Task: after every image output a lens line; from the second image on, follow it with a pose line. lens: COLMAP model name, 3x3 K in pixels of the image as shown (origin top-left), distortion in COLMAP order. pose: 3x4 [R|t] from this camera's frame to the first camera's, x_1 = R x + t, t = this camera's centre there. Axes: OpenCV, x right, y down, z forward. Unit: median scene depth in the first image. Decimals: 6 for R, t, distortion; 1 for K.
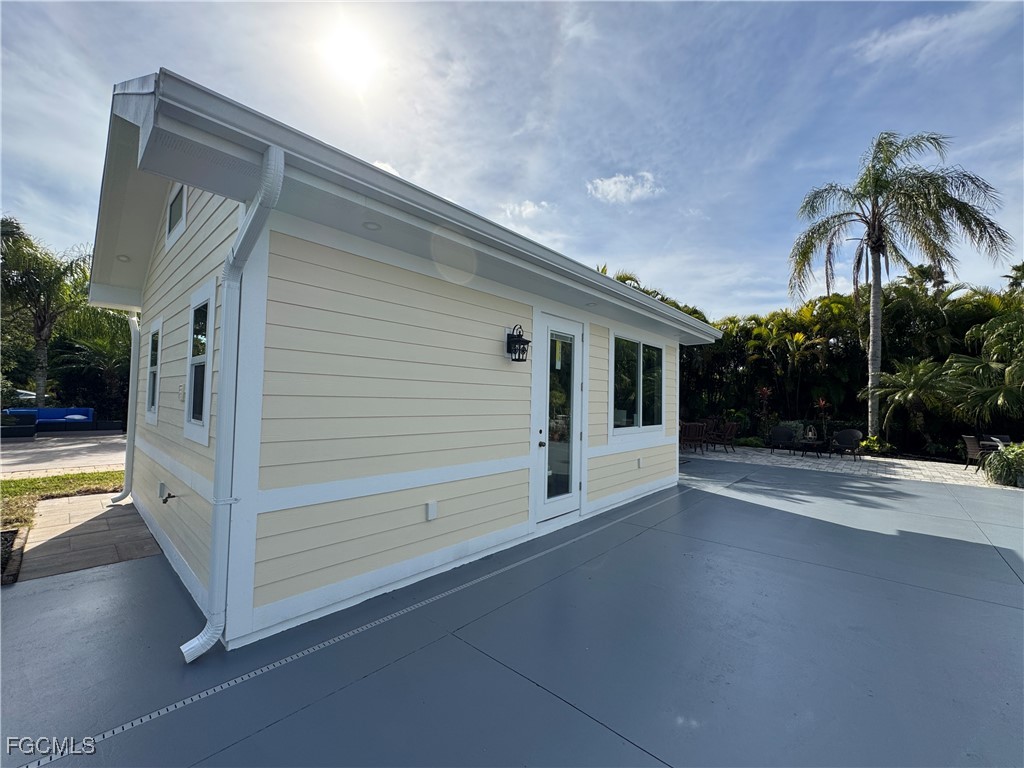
lens RADIAL K [[408.7, 0, 509.4], [0, 408.7, 384.3], [0, 0, 1]] dist [-0.001787, 0.000008]
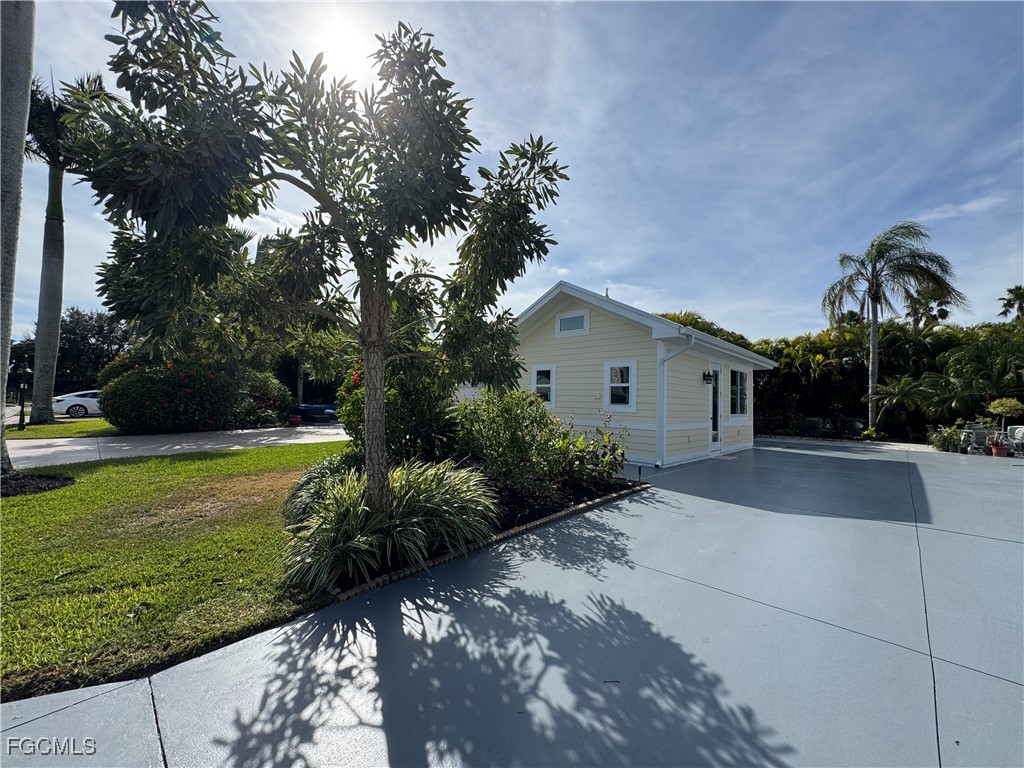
lens RADIAL K [[407.0, 0, 508.9], [0, 407.0, 385.7], [0, 0, 1]] dist [0.000473, -0.000029]
pose [[0.999571, 0.004845, -0.028870, -0.393288], [-0.005004, 0.999973, -0.005419, -0.009085], [0.028843, 0.005561, 0.999568, -0.531484]]
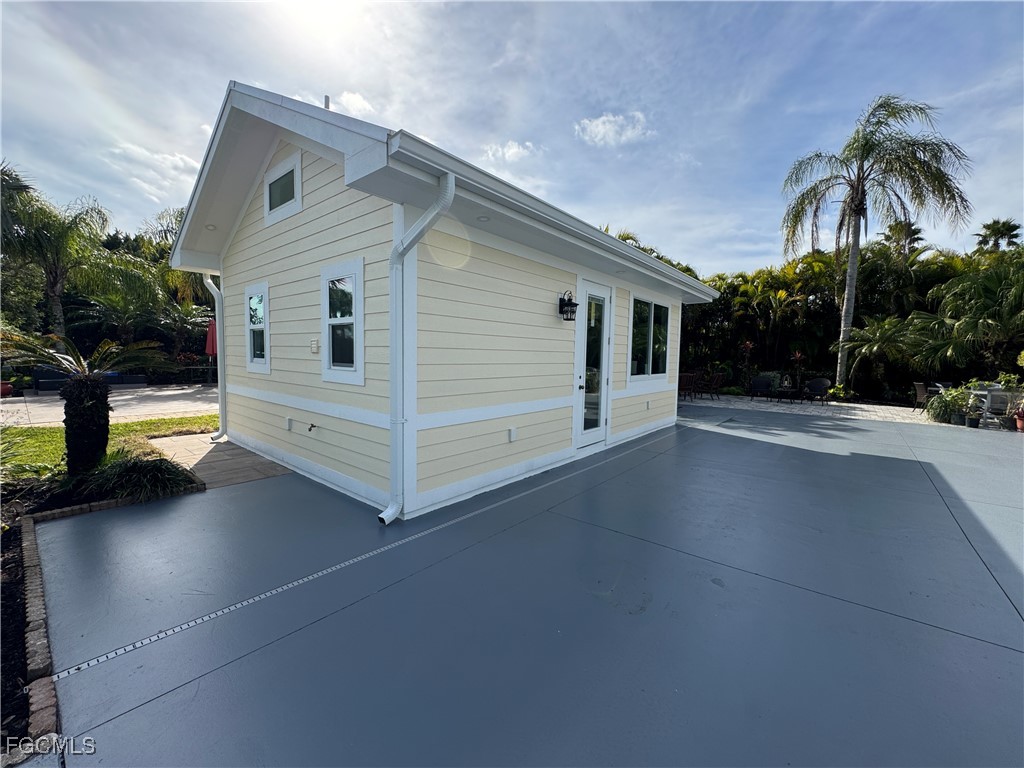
lens RADIAL K [[408.7, 0, 509.4], [0, 408.7, 384.3], [0, 0, 1]] dist [-0.001787, 0.000008]
pose [[0.999106, -0.006328, 0.041802, -0.074319], [0.001636, 0.993782, 0.111332, -0.000738], [-0.042247, -0.111164, 0.992904, -0.088633]]
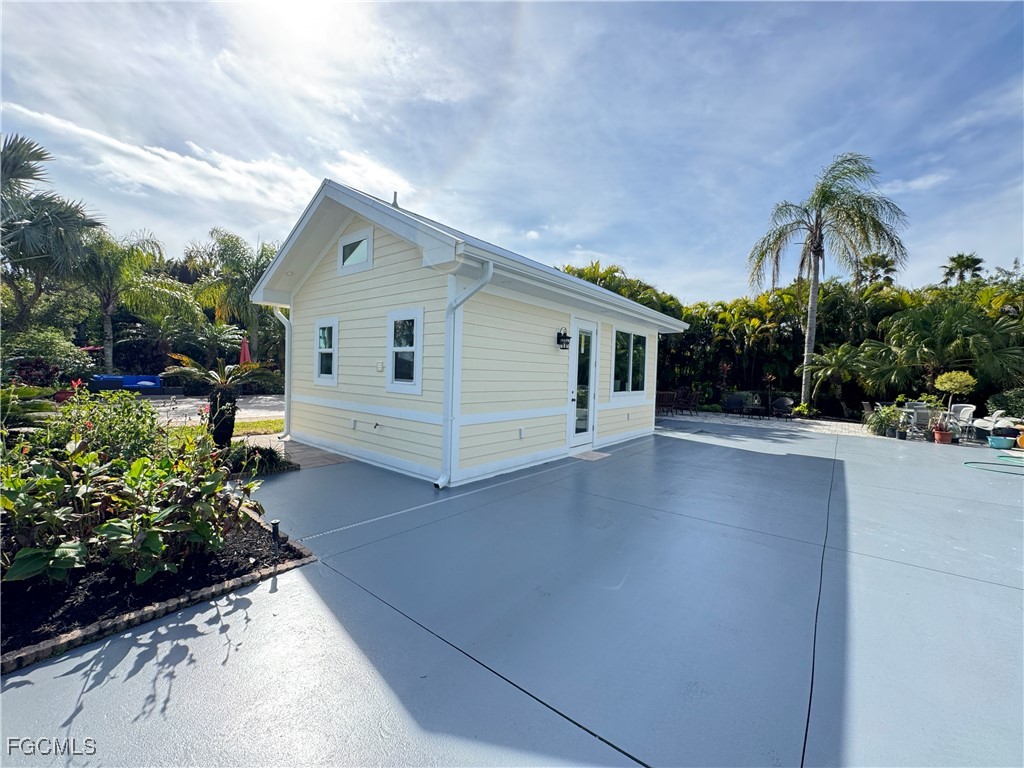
lens RADIAL K [[408.7, 0, 509.4], [0, 408.7, 384.3], [0, 0, 1]] dist [-0.001787, 0.000008]
pose [[0.998569, 0.008213, 0.052835, -0.100654], [-0.011821, 0.997592, 0.068348, -0.008935], [-0.052146, -0.068874, 0.996262, -0.230437]]
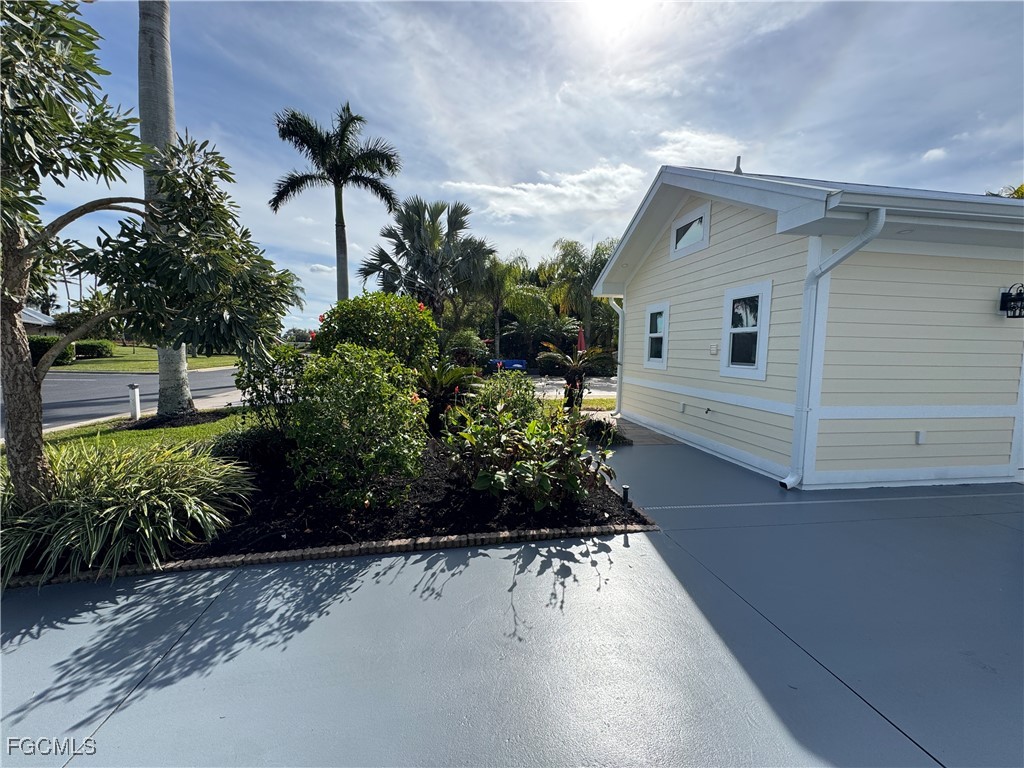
lens RADIAL K [[408.7, 0, 509.4], [0, 408.7, 384.3], [0, 0, 1]] dist [-0.001787, 0.000008]
pose [[0.777239, 0.044689, -0.627616, -0.117808], [0.024820, 0.994521, 0.101550, -0.008418], [0.628715, -0.094506, 0.771872, -0.244733]]
